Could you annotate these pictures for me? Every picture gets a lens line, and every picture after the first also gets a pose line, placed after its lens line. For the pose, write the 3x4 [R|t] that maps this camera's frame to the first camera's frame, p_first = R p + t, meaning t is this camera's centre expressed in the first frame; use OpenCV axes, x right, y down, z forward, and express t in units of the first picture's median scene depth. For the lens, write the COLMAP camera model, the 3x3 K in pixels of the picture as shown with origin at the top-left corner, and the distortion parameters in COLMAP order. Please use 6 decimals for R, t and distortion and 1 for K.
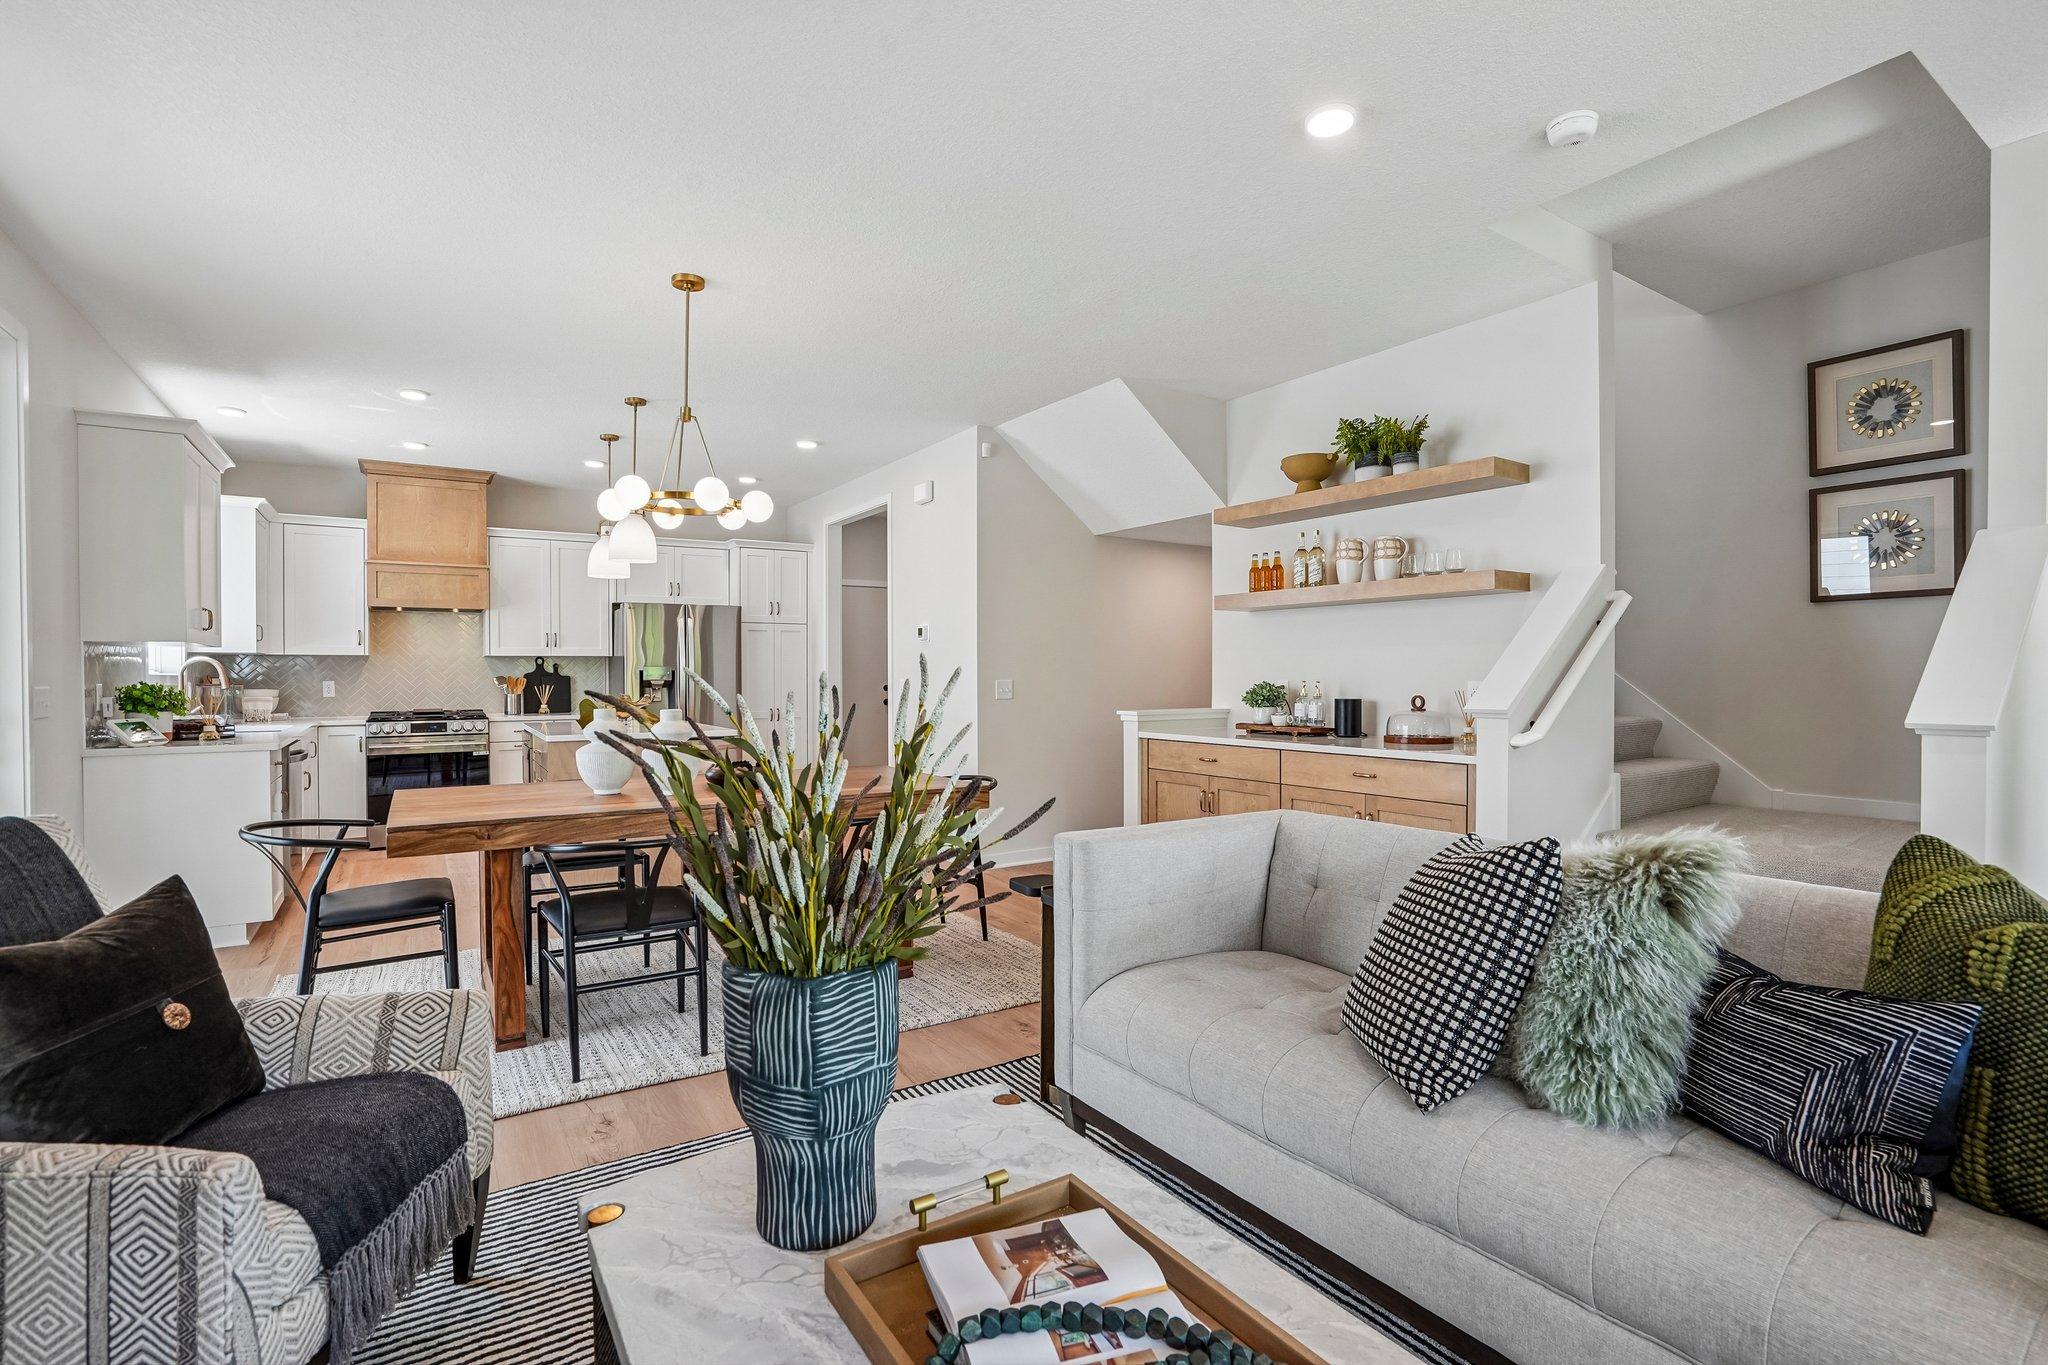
lens RADIAL K [[984.9, 0, 1024.0], [0, 984.9, 682.5], [0, 0, 1]] dist [-0.000970, 0.000667]
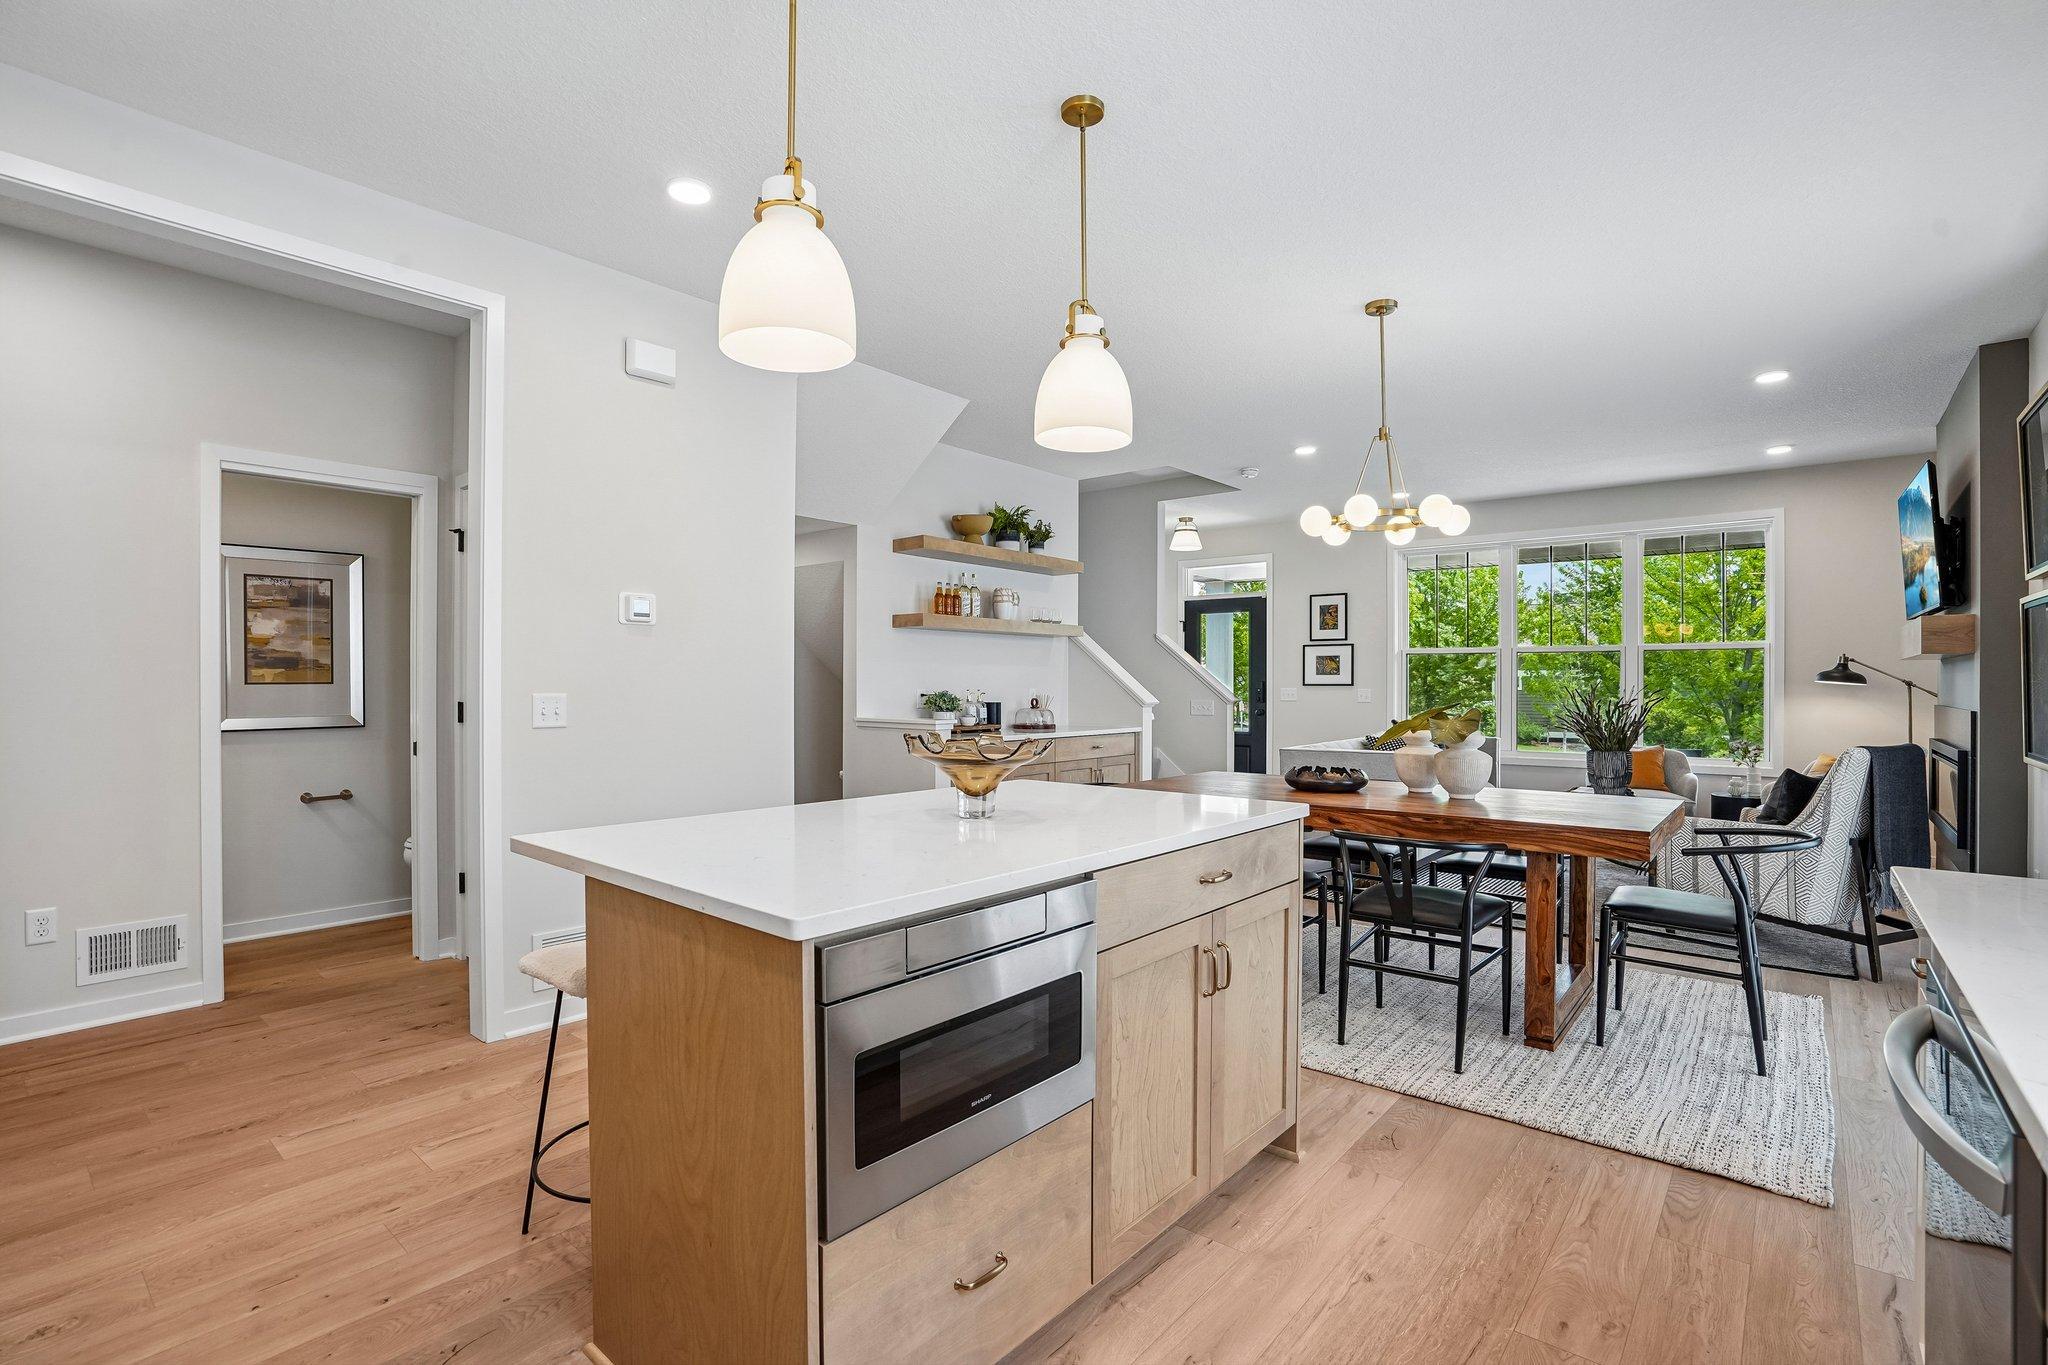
lens RADIAL K [[948.4, 0, 1024.0], [0, 948.4, 682.5], [0, 0, 1]] dist [-0.029843, 0.001069]
pose [[-0.290491, 0.003446, 0.956871, -0.730507], [0.006405, 0.999978, -0.001657, -0.006528], [-0.956856, 0.005647, -0.290507, 1.028342]]
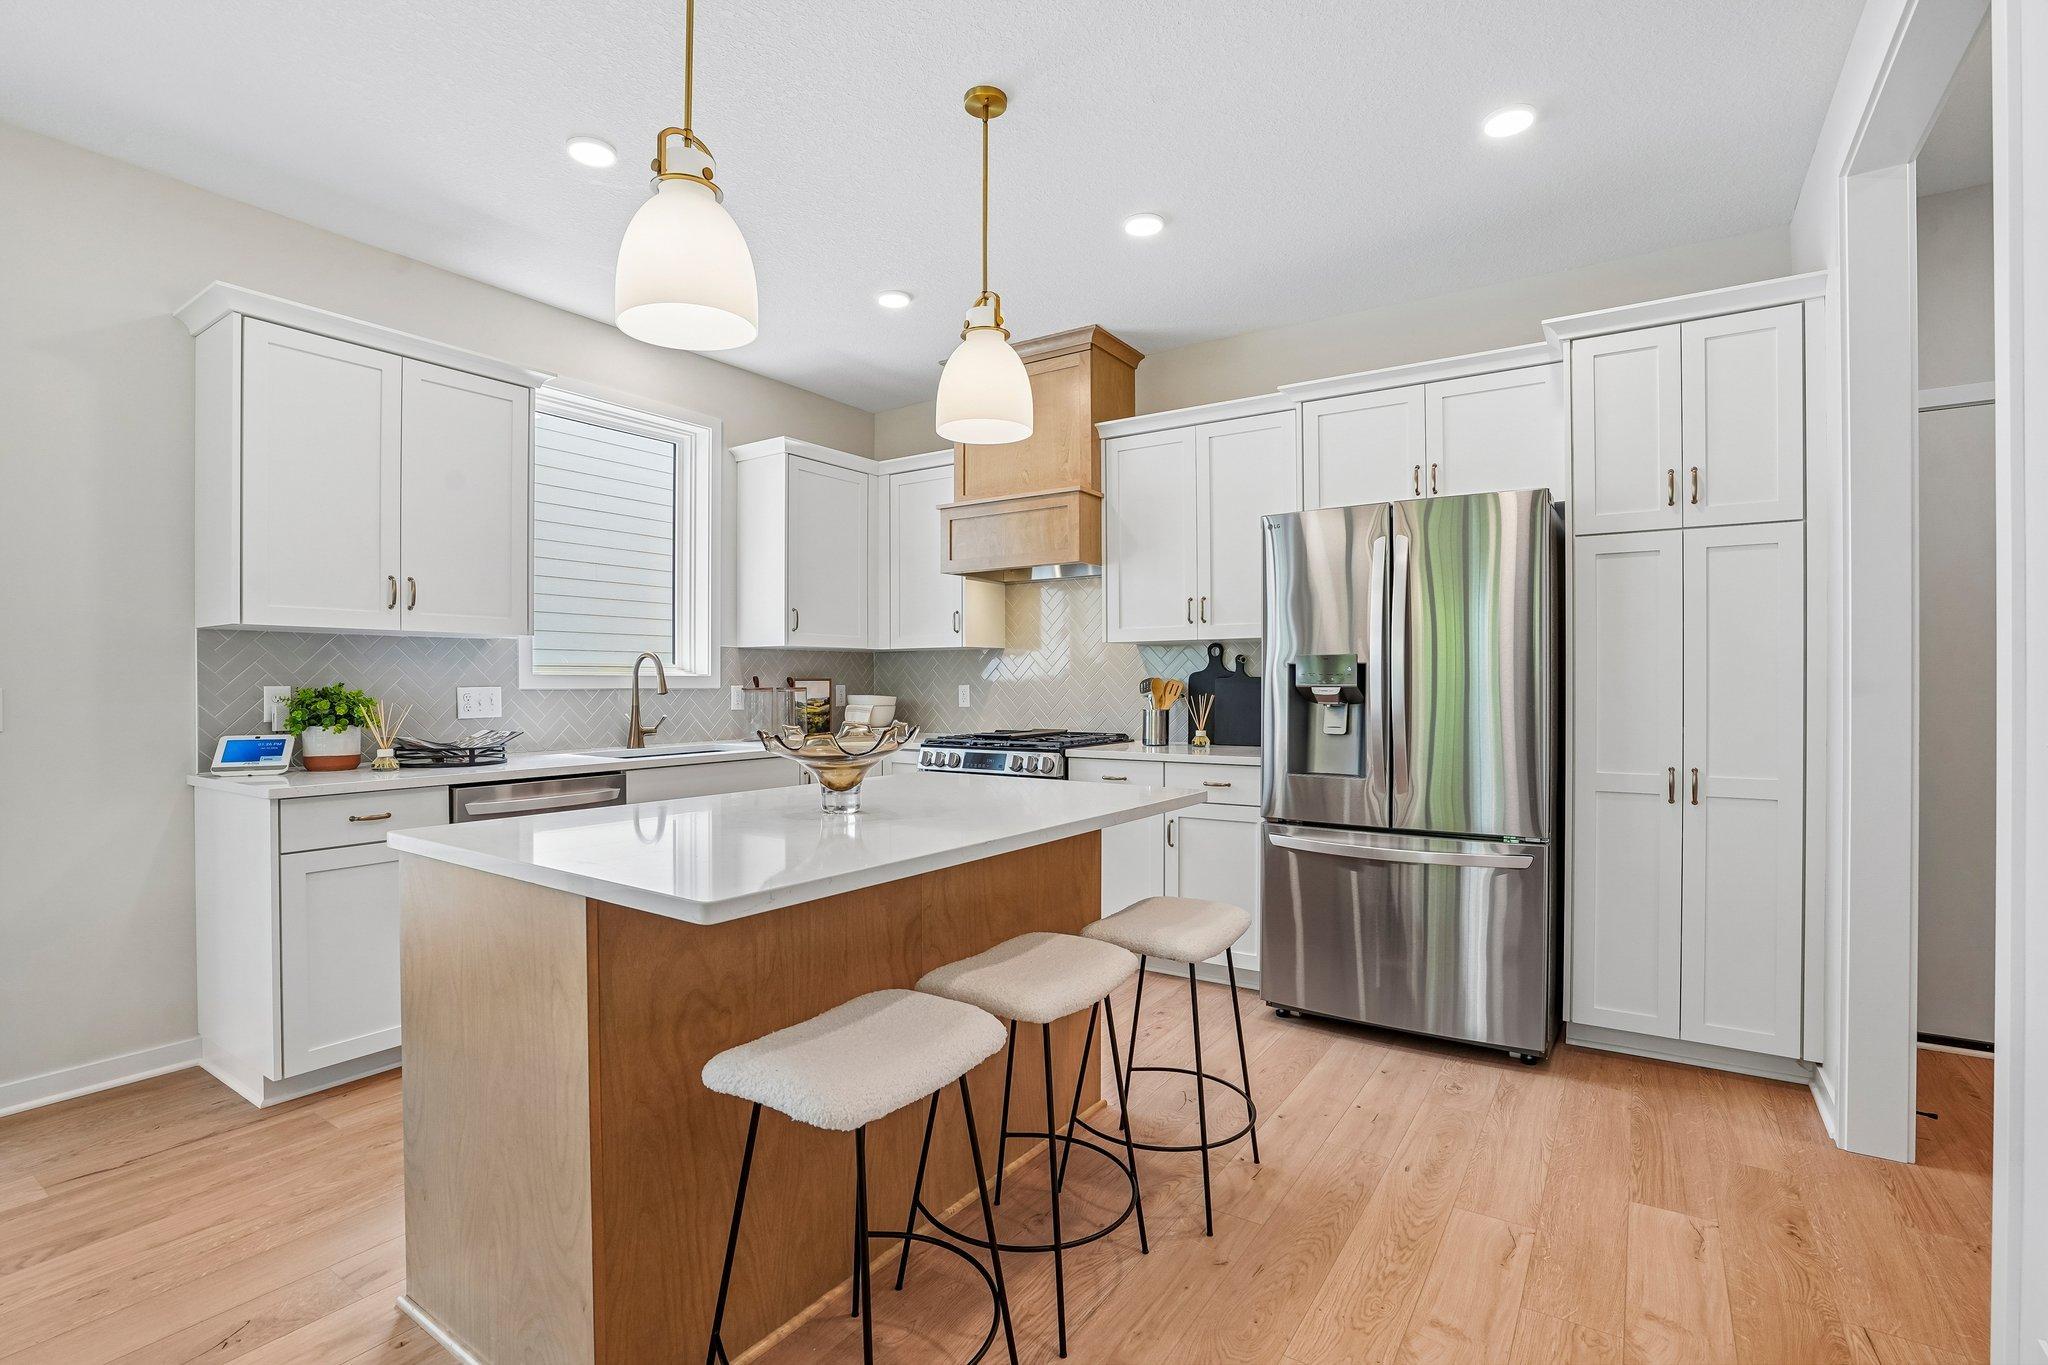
lens RADIAL K [[948.4, 0, 1024.0], [0, 948.4, 682.5], [0, 0, 1]] dist [-0.029843, 0.001069]
pose [[0.404314, 0.003411, -0.914614, -0.054808], [-0.008466, 0.999964, -0.000014, -0.003392], [0.914581, 0.007749, 0.404328, 0.863670]]
